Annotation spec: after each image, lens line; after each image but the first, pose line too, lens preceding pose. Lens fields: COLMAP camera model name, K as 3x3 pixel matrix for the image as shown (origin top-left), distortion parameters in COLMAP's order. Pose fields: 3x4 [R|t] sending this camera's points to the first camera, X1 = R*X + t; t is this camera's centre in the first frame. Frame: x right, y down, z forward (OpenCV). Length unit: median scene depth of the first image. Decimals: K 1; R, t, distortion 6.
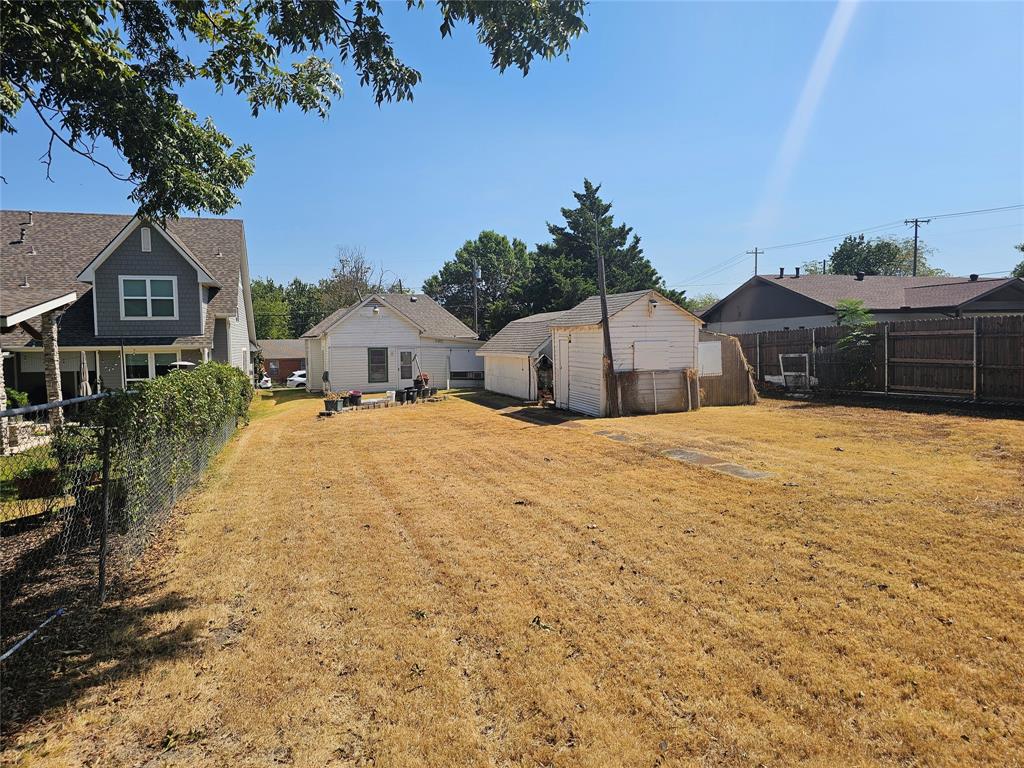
lens RADIAL K [[681.3, 0, 512.0], [0, 681.3, 384.0], [0, 0, 1]] dist [0.076727, -0.065304]
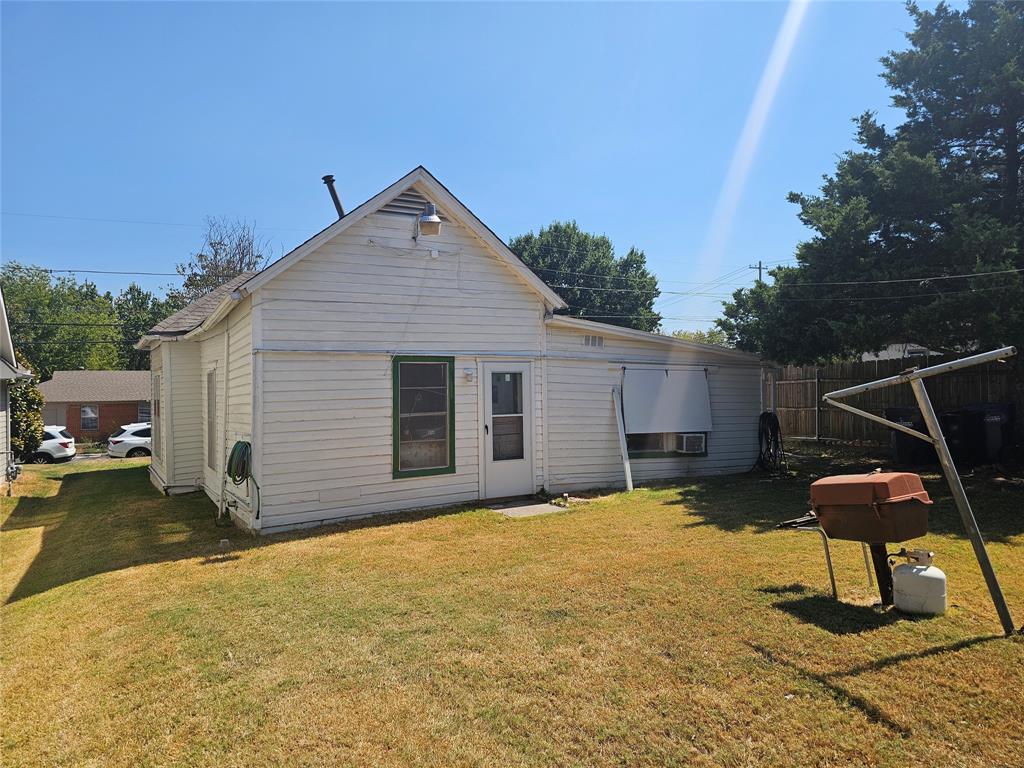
lens RADIAL K [[678.4, 0, 508.9], [0, 678.4, 393.3], [0, 0, 1]] dist [0.063930, -0.056782]
pose [[0.980965, -0.000643, 0.194182, -0.130608], [0.010278, 0.998765, -0.048615, -0.013582], [-0.193911, 0.049686, 0.979760, 0.424159]]
